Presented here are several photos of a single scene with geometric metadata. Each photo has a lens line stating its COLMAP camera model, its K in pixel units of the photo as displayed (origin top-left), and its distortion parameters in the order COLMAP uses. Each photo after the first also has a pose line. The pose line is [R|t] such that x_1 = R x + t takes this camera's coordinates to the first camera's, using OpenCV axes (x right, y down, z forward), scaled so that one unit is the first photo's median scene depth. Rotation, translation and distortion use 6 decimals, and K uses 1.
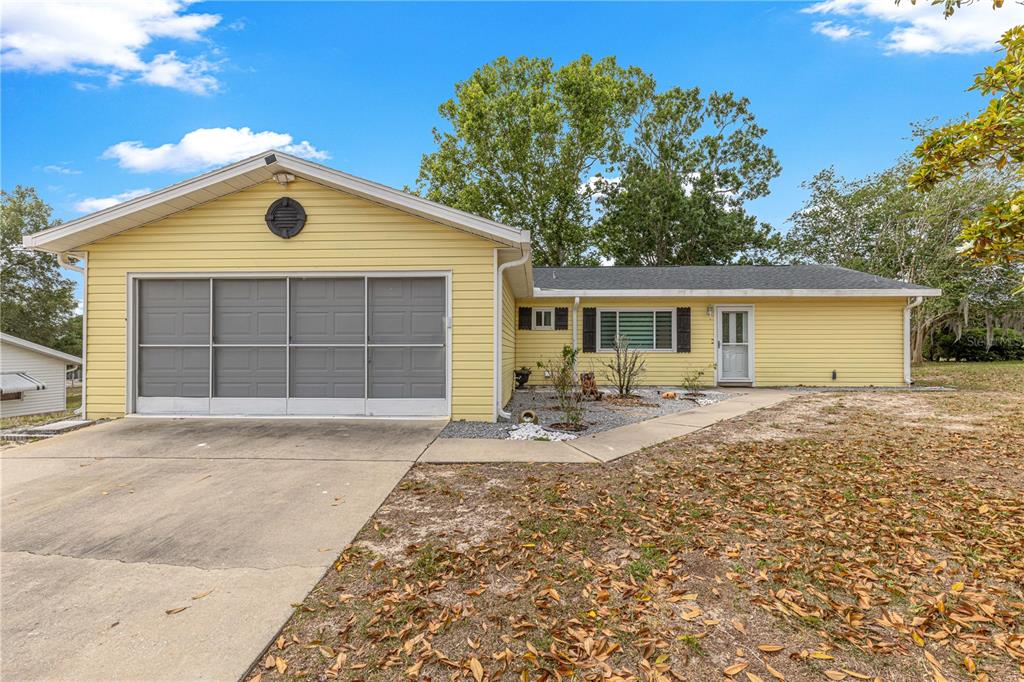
lens RADIAL K [[461.3, 0, 506.9], [0, 461.3, 343.7], [0, 0, 1]] dist [0.004835, -0.000236]
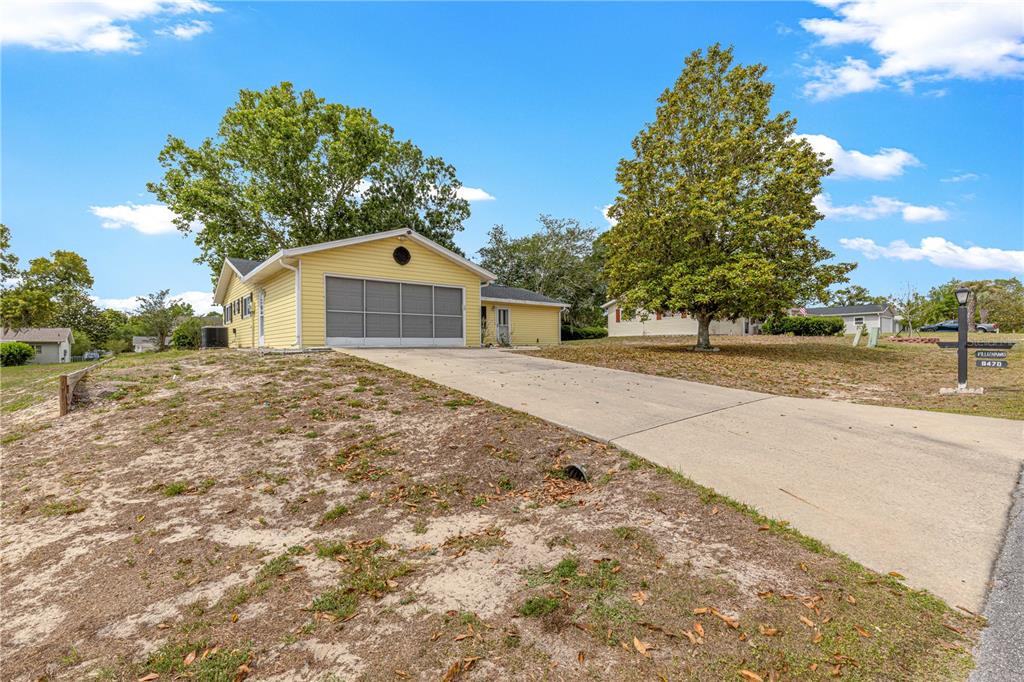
lens RADIAL K [[461.3, 0, 516.0], [0, 461.3, 347.3], [0, 0, 1]] dist [0.004835, -0.000236]
pose [[0.729938, -0.007403, 0.683473, -0.878089], [0.000380, 0.999946, 0.010425, 0.078252], [-0.683513, -0.007350, 0.729901, -0.542538]]
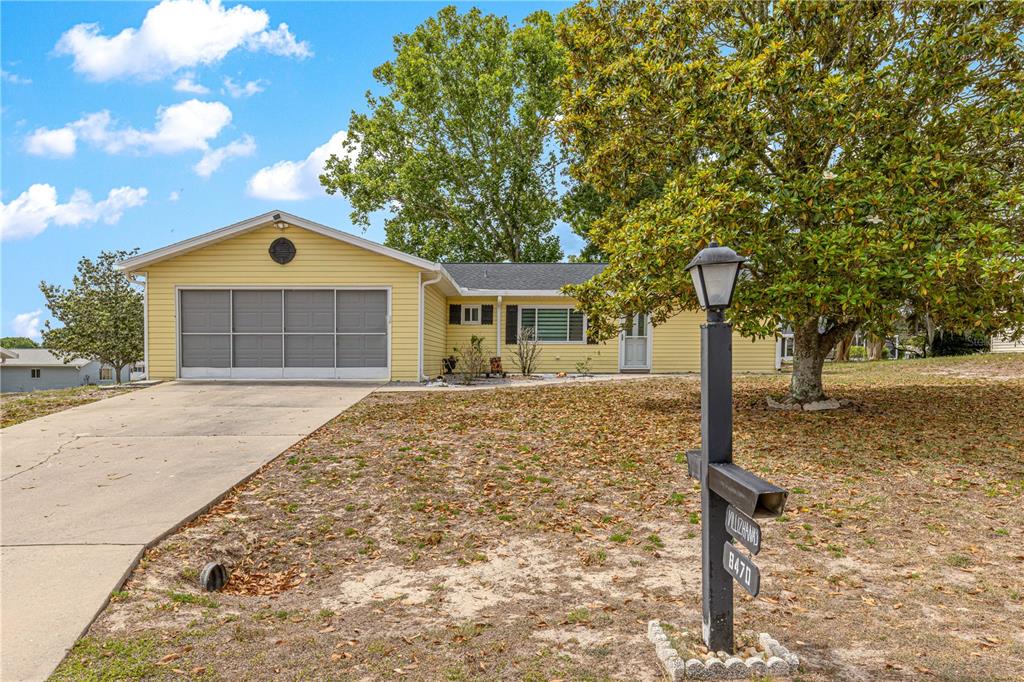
lens RADIAL K [[713.7, 0, 486.8], [0, 713.7, 348.6], [0, 0, 1]] dist [0.084662, -0.001009]
pose [[0.999820, 0.000317, 0.018950, 0.086524], [-0.000335, 0.999999, 0.000959, 0.028500], [-0.018950, -0.000965, 0.999820, -0.779480]]
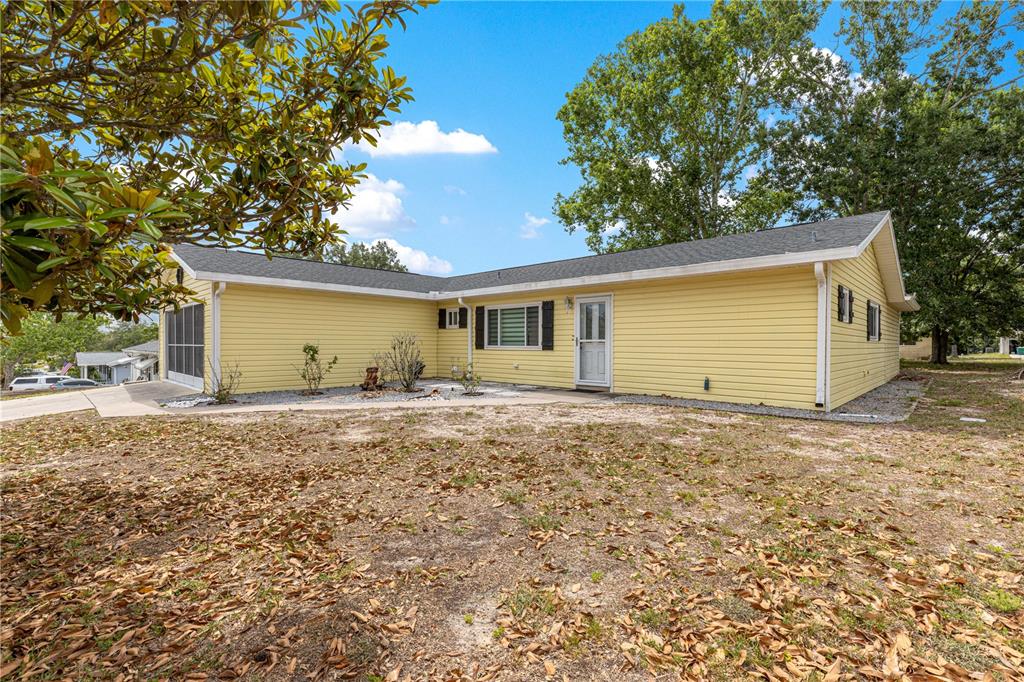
lens RADIAL K [[461.3, 0, 515.8], [0, 461.3, 344.5], [0, 0, 1]] dist [0.004835, -0.000236]
pose [[0.765820, 0.001882, -0.643052, 0.938036], [0.005249, 0.999944, 0.009178, -0.001532], [0.643034, -0.010404, 0.765767, 0.265103]]
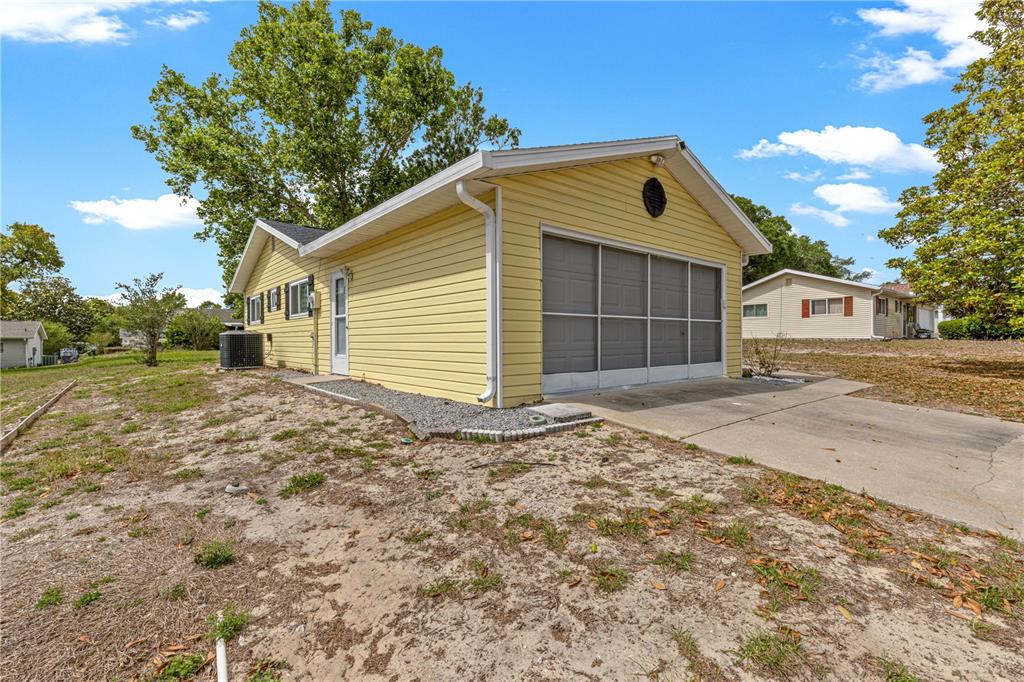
lens RADIAL K [[461.3, 0, 513.9], [0, 461.3, 340.8], [0, 0, 1]] dist [0.004835, -0.000236]
pose [[0.722562, -0.005582, 0.691284, -0.800358], [-0.006507, 0.999868, 0.014875, 0.023966], [-0.691275, -0.015246, 0.722431, 0.248093]]
